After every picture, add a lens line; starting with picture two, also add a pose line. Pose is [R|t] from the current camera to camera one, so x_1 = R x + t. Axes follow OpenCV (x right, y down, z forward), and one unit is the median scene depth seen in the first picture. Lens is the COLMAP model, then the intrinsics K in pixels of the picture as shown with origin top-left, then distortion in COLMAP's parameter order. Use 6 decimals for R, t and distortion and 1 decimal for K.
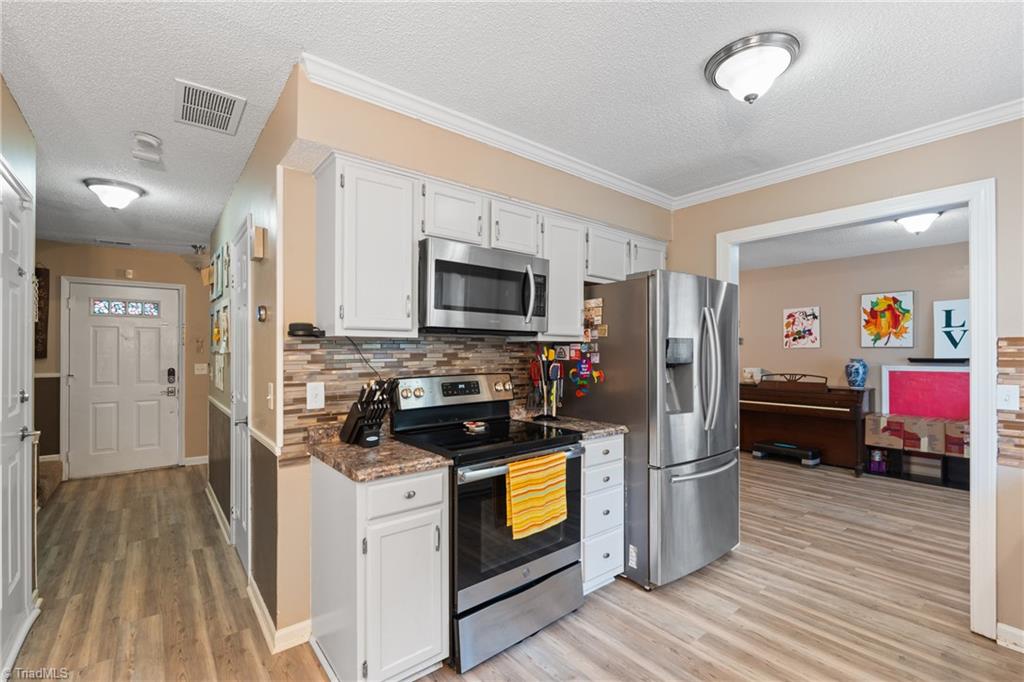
lens RADIAL K [[449.6, 0, 509.5], [0, 449.6, 347.2], [0, 0, 1]] dist [-0.002893, 0.000208]
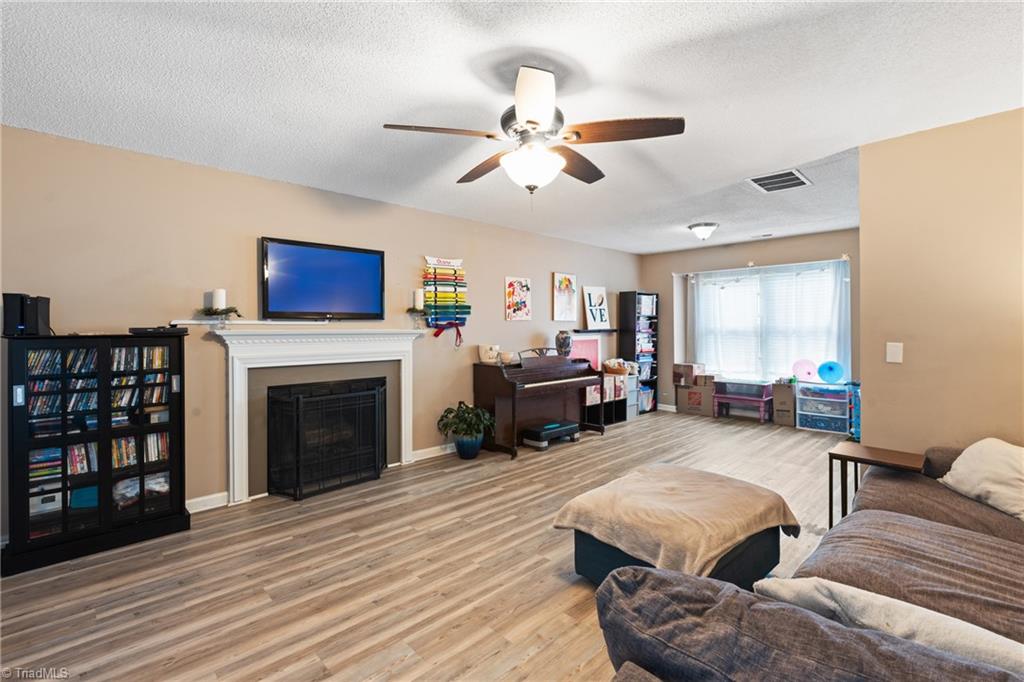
lens RADIAL K [[463.7, 0, 518.9], [0, 463.7, 328.6], [0, 0, 1]] dist [-0.002643, -0.000383]
pose [[-0.094151, -0.008484, 0.995522, -0.693630], [-0.009225, 0.999928, 0.007649, 0.024830], [-0.995515, -0.008463, -0.094222, 2.474813]]
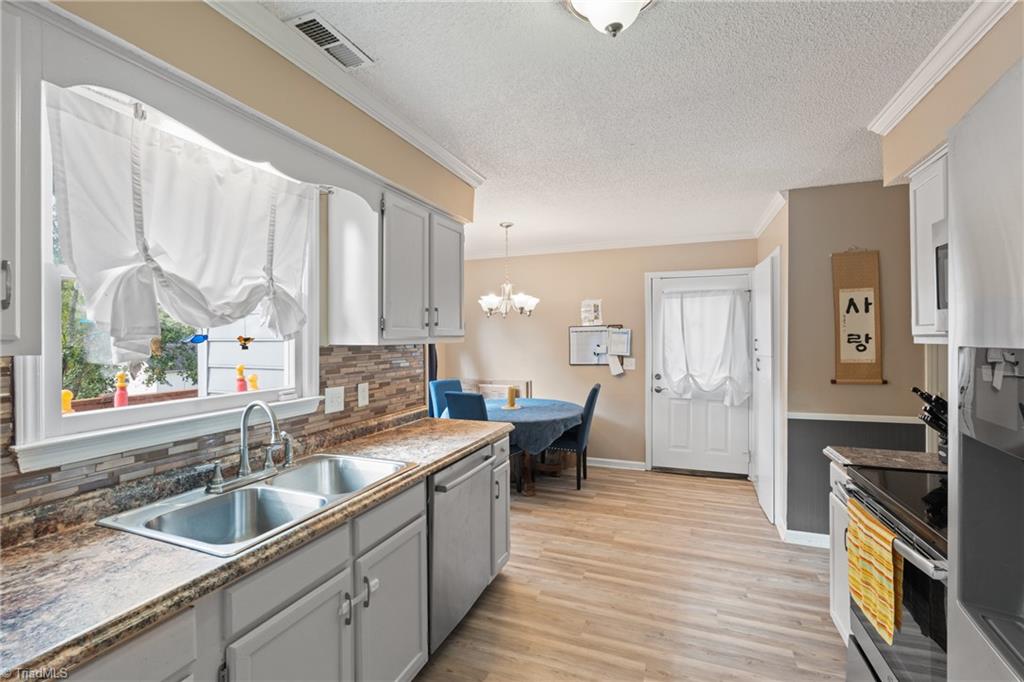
lens RADIAL K [[447.6, 0, 512.0], [0, 447.6, 341.0], [0, 0, 1]] dist [-0.001459, 0.000366]
pose [[-0.866315, 0.004644, -0.499476, 0.726771], [0.008227, 0.999954, -0.004971, -0.025011], [0.499430, -0.008416, -0.866313, 1.066450]]
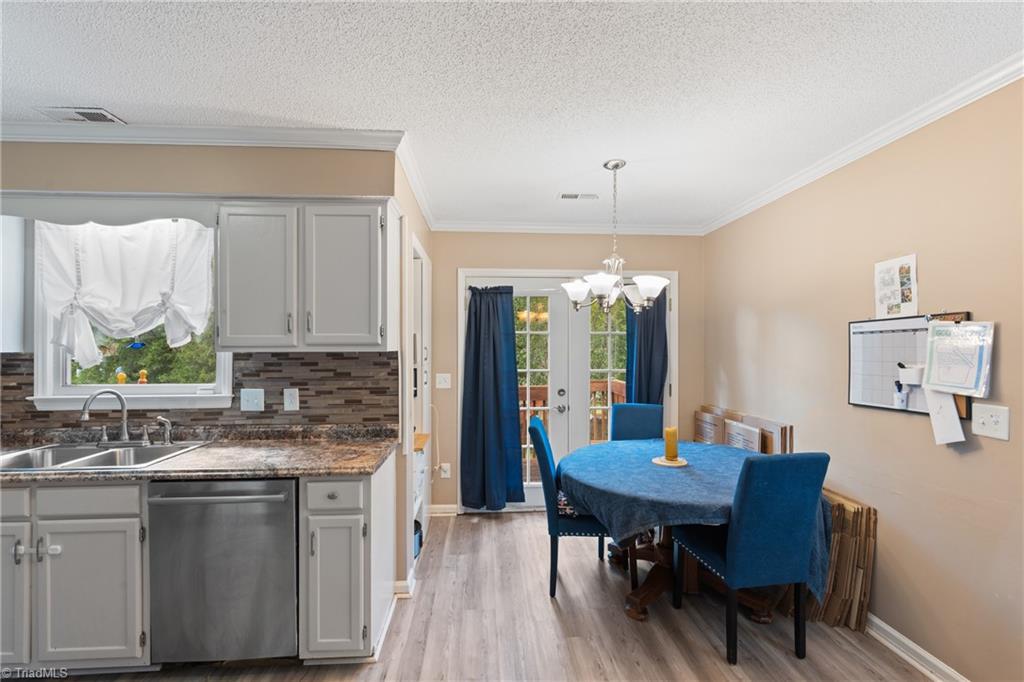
lens RADIAL K [[460.1, 0, 514.7], [0, 460.1, 345.2], [0, 0, 1]] dist [-0.002285, -0.000099]
pose [[-0.826184, -0.001727, 0.563398, -0.448217], [-0.009517, 0.999895, -0.010891, -0.032271], [-0.563320, -0.014359, -0.826114, 0.648808]]
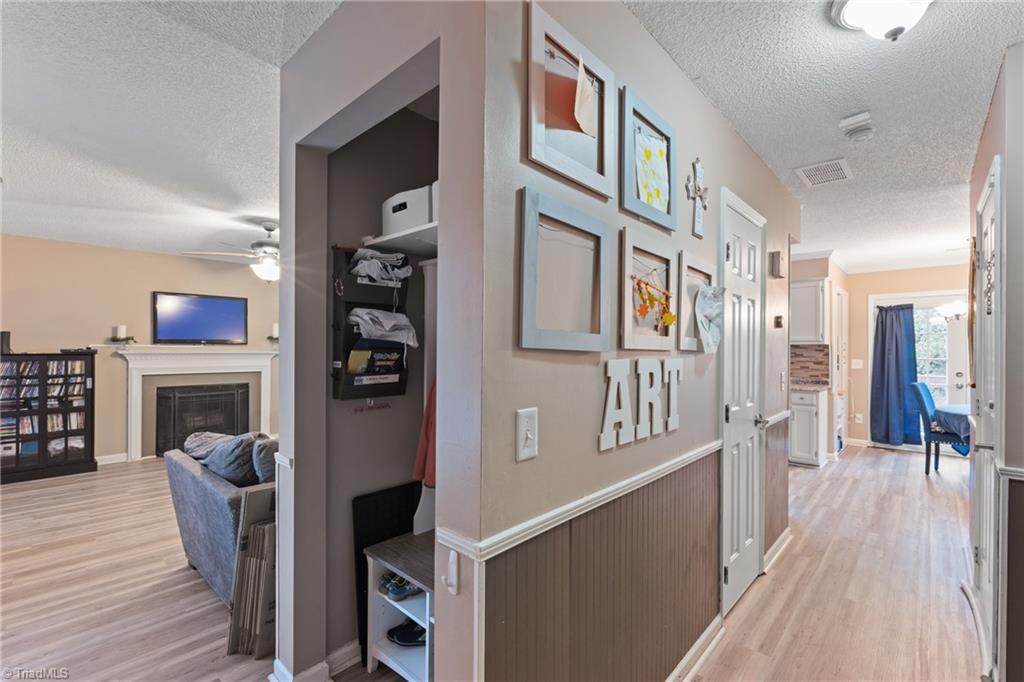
lens RADIAL K [[449.6, 0, 509.5], [0, 449.6, 347.2], [0, 0, 1]] dist [-0.002893, 0.000208]
pose [[-0.145035, -0.000922, 0.989426, -1.554438], [-0.013971, 0.999902, -0.001116, 0.008727], [-0.989328, -0.013985, -0.145034, 1.767043]]
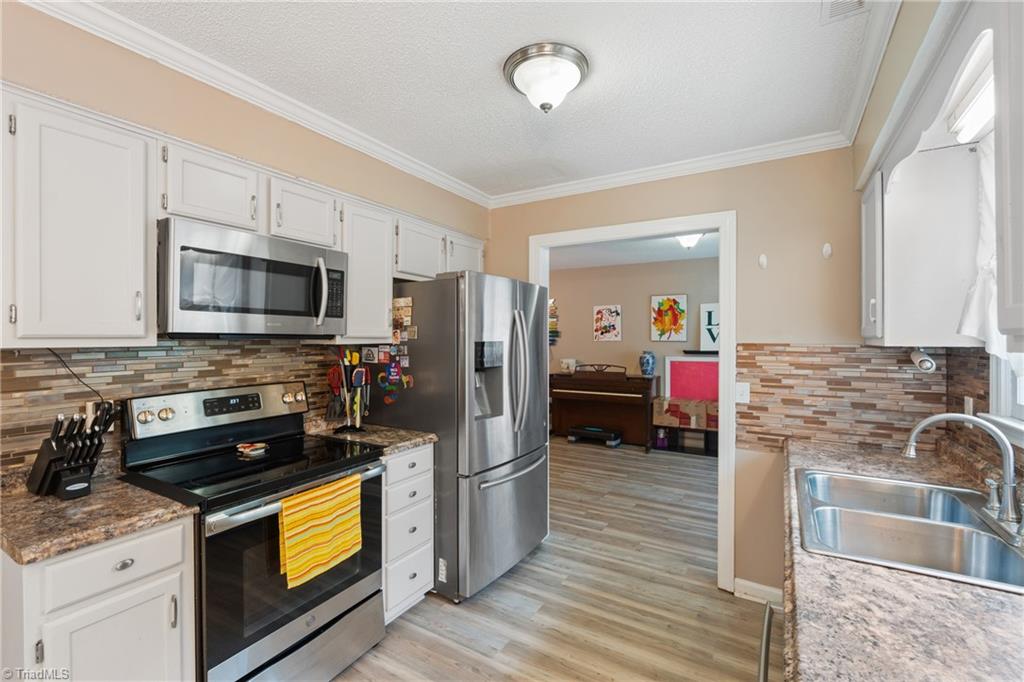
lens RADIAL K [[450.2, 0, 511.2], [0, 450.2, 339.1], [0, 0, 1]] dist [-0.003425, -0.000030]
pose [[0.938803, -0.001807, 0.344449, 0.083566], [-0.002367, 0.999929, 0.011695, -0.036436], [-0.344446, -0.011795, 0.938732, 0.059332]]
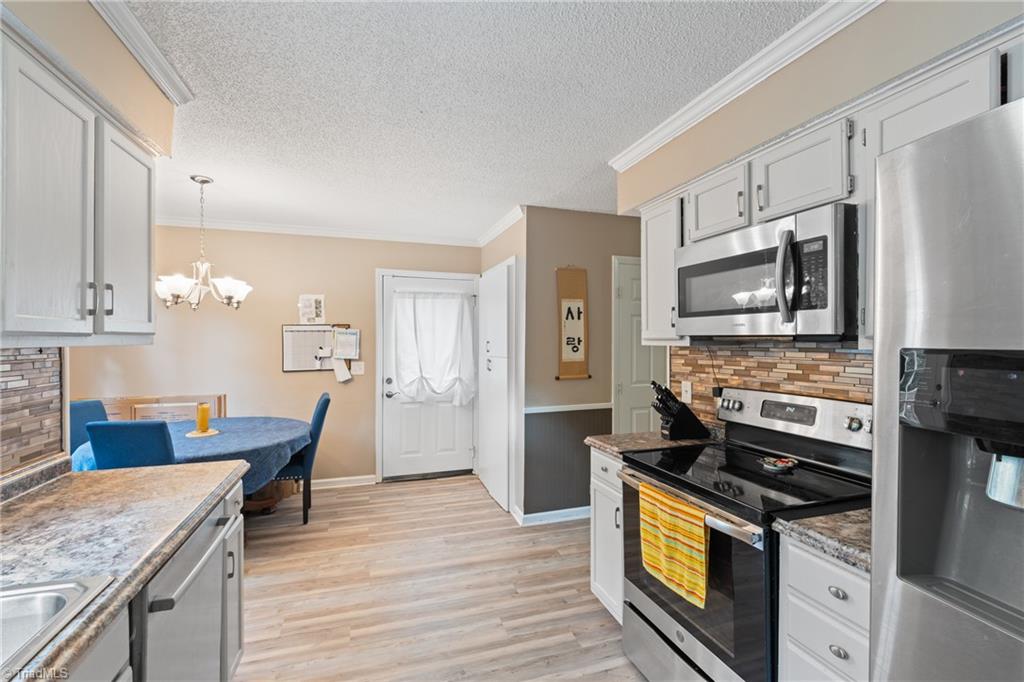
lens RADIAL K [[445.0, 0, 510.7], [0, 445.0, 343.9], [0, 0, 1]] dist [-0.002832, 0.000265]
pose [[-0.351449, 0.004319, -0.936197, 0.729853], [0.006684, 0.999975, 0.002104, -0.025715], [0.936183, -0.005518, -0.351469, 0.811816]]
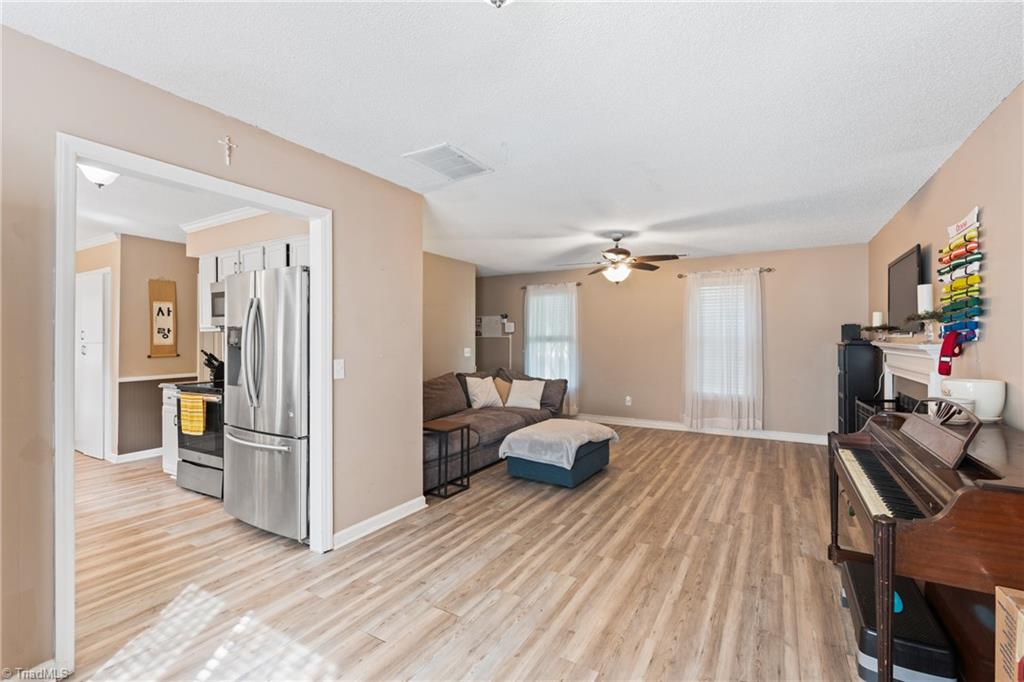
lens RADIAL K [[450.2, 0, 511.2], [0, 450.2, 339.1], [0, 0, 1]] dist [-0.003425, -0.000030]
pose [[0.346402, -0.005067, -0.938072, 1.800663], [0.008234, 0.999963, -0.002361, 0.025075], [0.938050, -0.006906, 0.346431, 1.273282]]
